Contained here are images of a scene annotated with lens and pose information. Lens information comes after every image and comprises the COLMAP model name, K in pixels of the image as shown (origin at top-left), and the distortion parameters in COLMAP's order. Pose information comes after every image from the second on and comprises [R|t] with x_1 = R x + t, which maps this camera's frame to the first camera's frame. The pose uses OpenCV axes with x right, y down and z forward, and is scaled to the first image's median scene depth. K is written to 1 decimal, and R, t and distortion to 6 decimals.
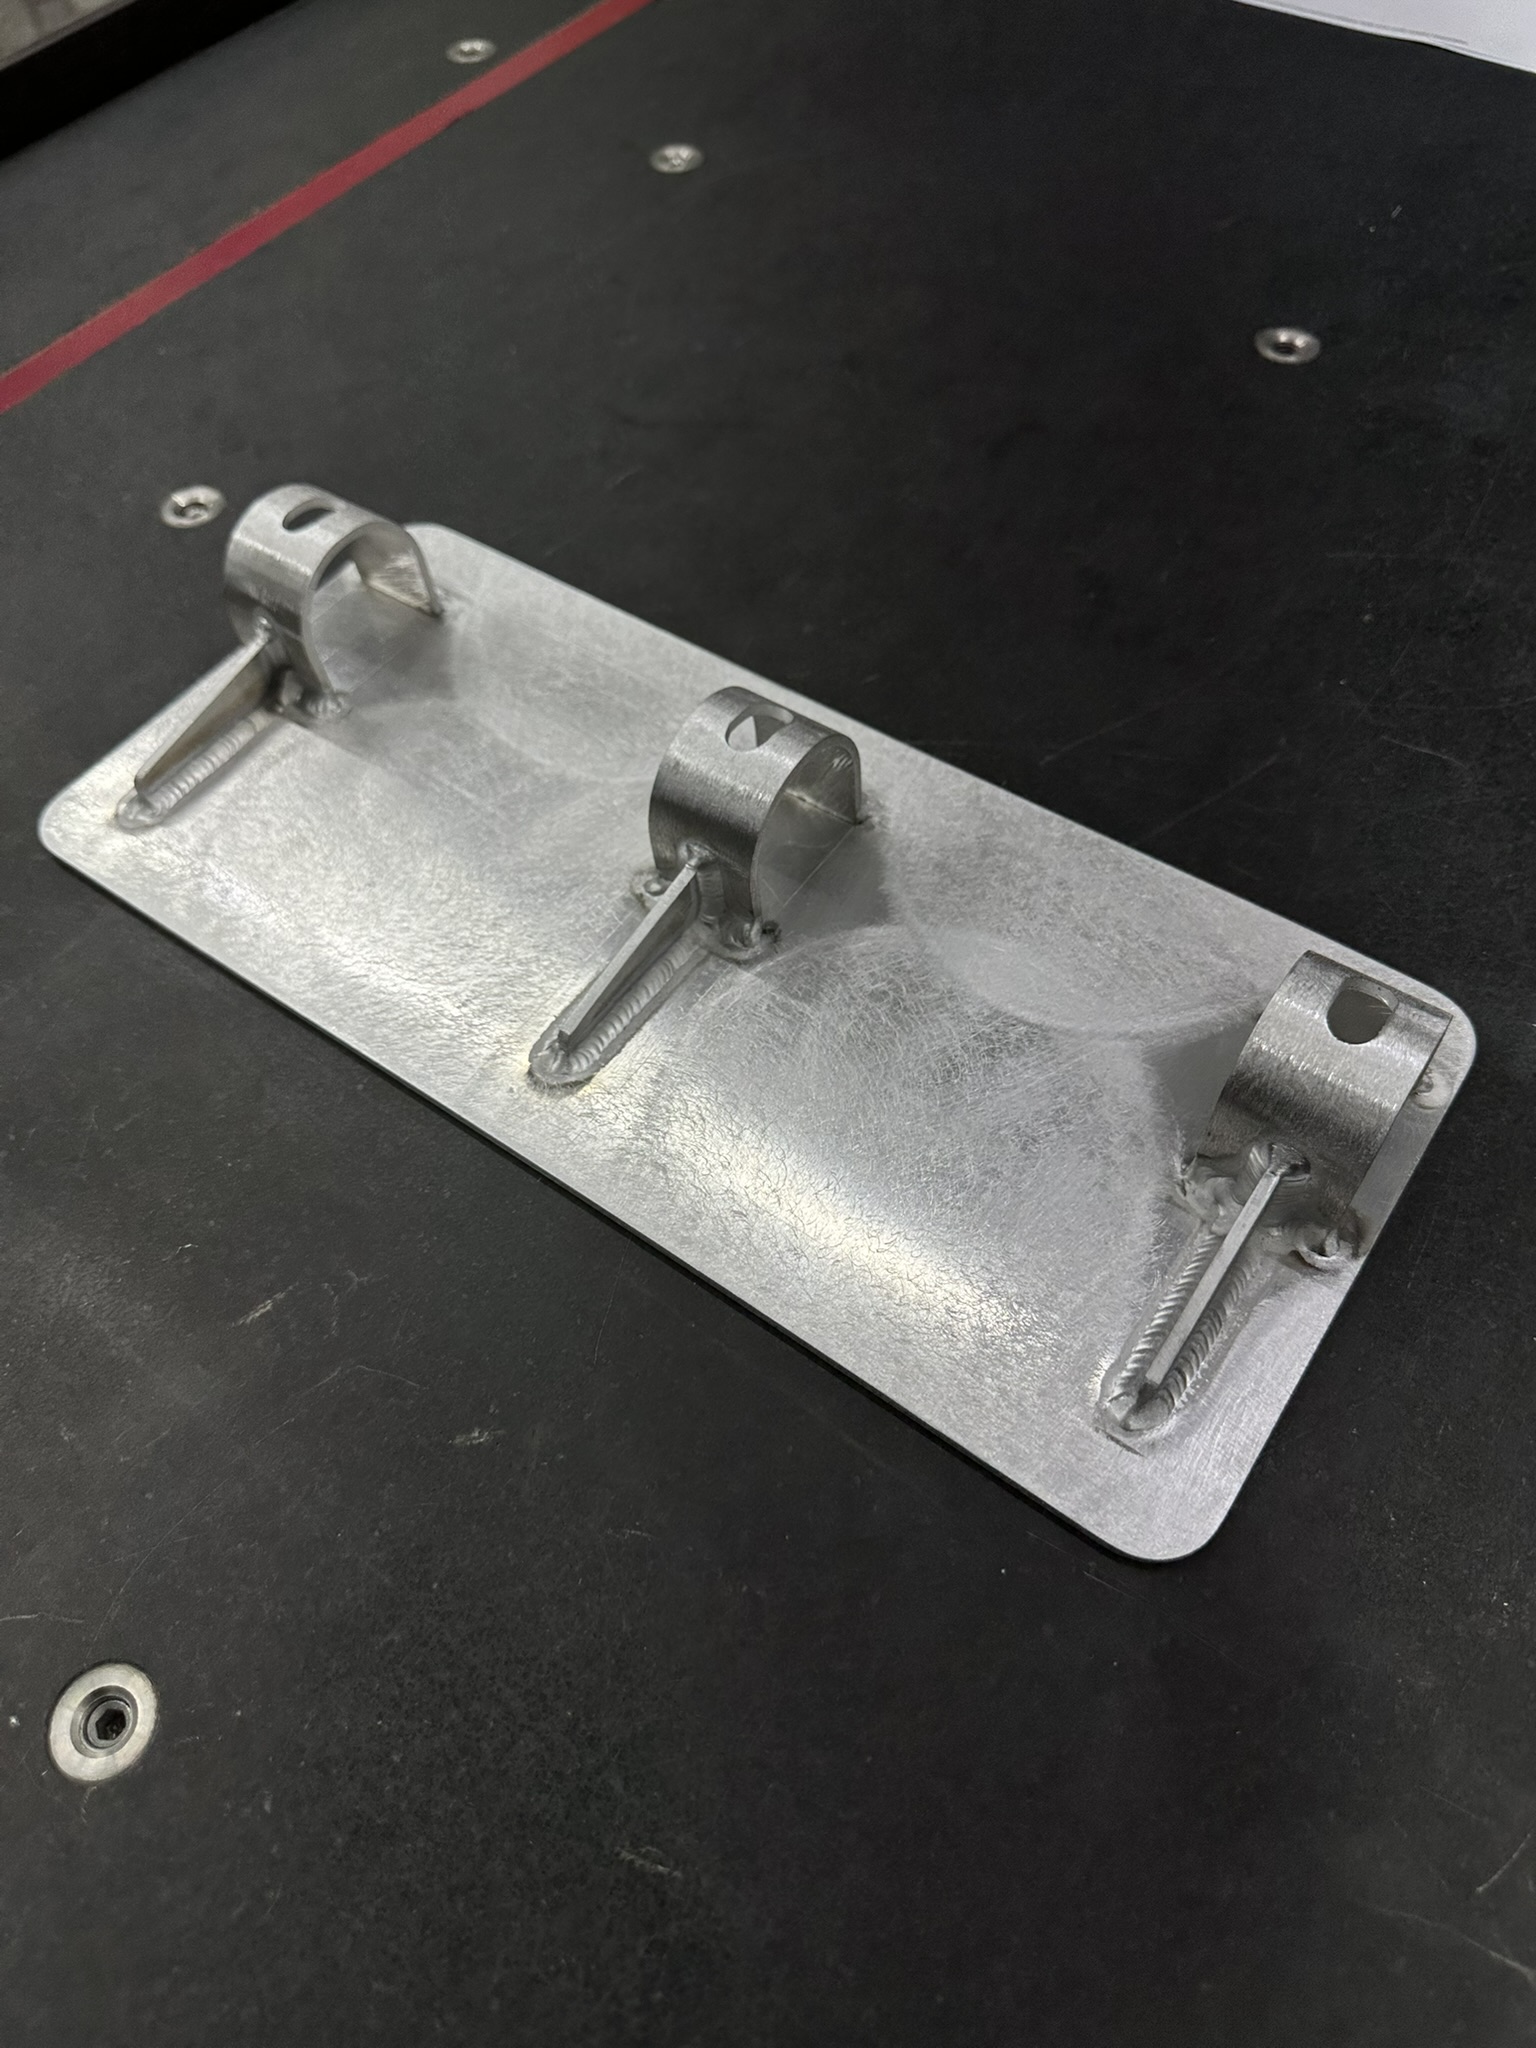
lens RADIAL K [[1533.7, 0, 750.2], [0, 1533.7, 1014.1], [0, 0, 1]] dist [-0.029840, -0.003874]
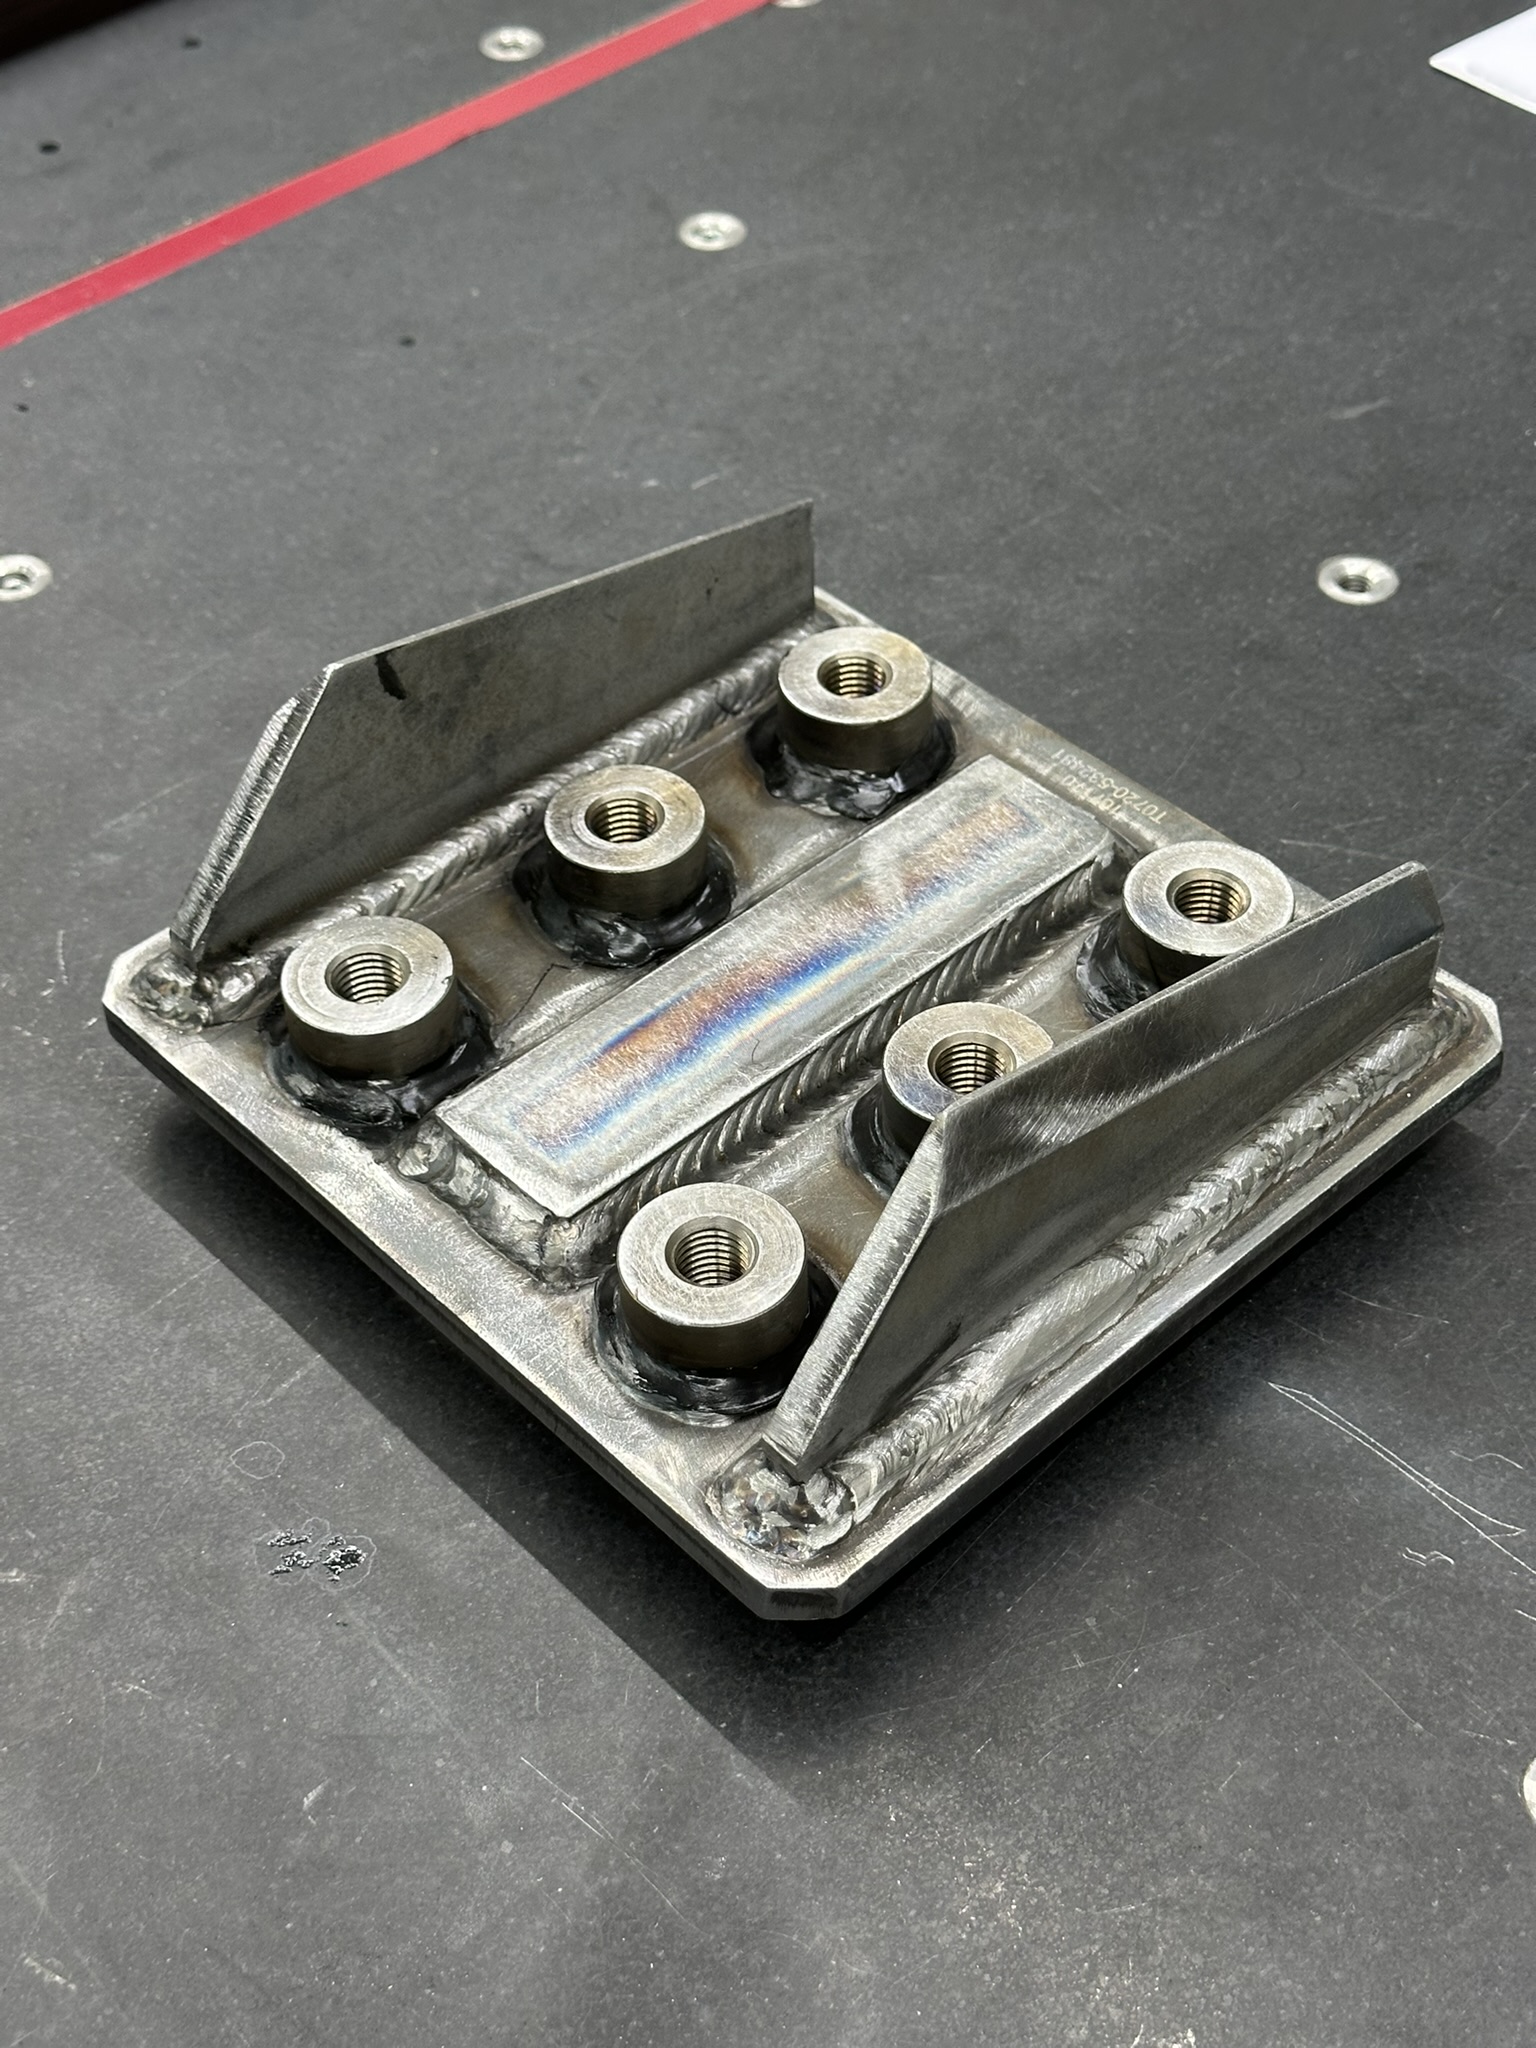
lens RADIAL K [[2867.0, 0, 768.0], [0, 2867.0, 1024.0], [0, 0, 1]] dist [0.181213, -0.472139]
pose [[0.979322, 0.164519, -0.117739, 0.340327], [-0.181309, 0.971919, -0.150004, 0.094915], [0.089754, 0.168250, 0.981650, -0.628424]]
